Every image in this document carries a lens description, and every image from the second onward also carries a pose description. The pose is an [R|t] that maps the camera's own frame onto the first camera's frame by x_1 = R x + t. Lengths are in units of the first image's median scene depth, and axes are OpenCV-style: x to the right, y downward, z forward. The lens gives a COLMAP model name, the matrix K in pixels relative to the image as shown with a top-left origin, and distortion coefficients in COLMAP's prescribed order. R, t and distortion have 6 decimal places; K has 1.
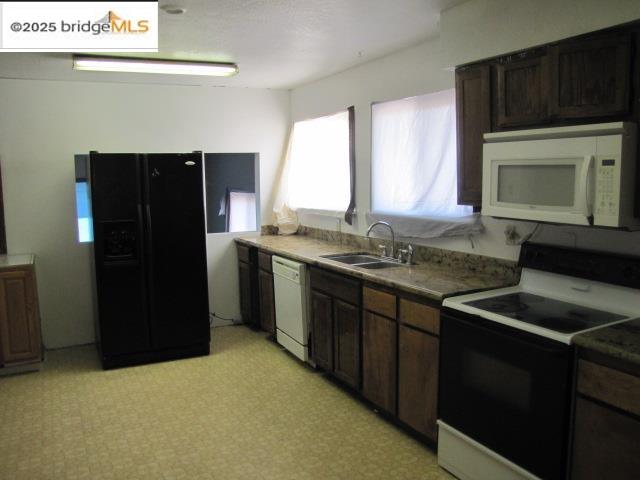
lens RADIAL K [[534.6, 0, 318.4], [0, 534.6, 230.2], [0, 0, 1]] dist [-0.181217, 0.138093]
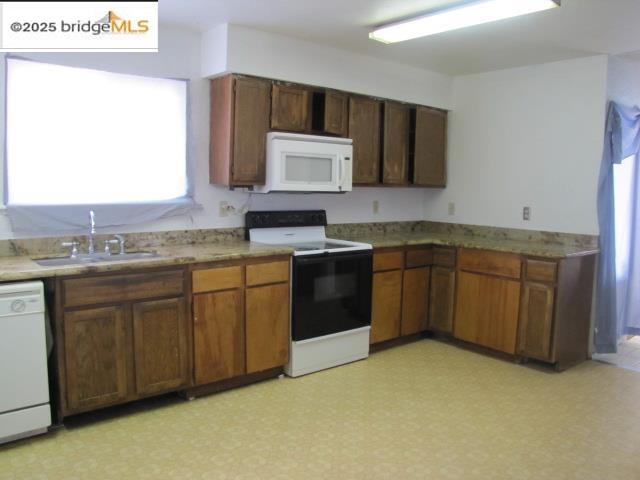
lens RADIAL K [[534.6, 0, 318.4], [0, 534.6, 230.2], [0, 0, 1]] dist [-0.181217, 0.138093]
pose [[-0.216939, -0.075267, 0.973279, -0.951594], [0.085612, 0.991714, 0.095776, -0.042857], [-0.972424, 0.104102, -0.208697, 1.036272]]
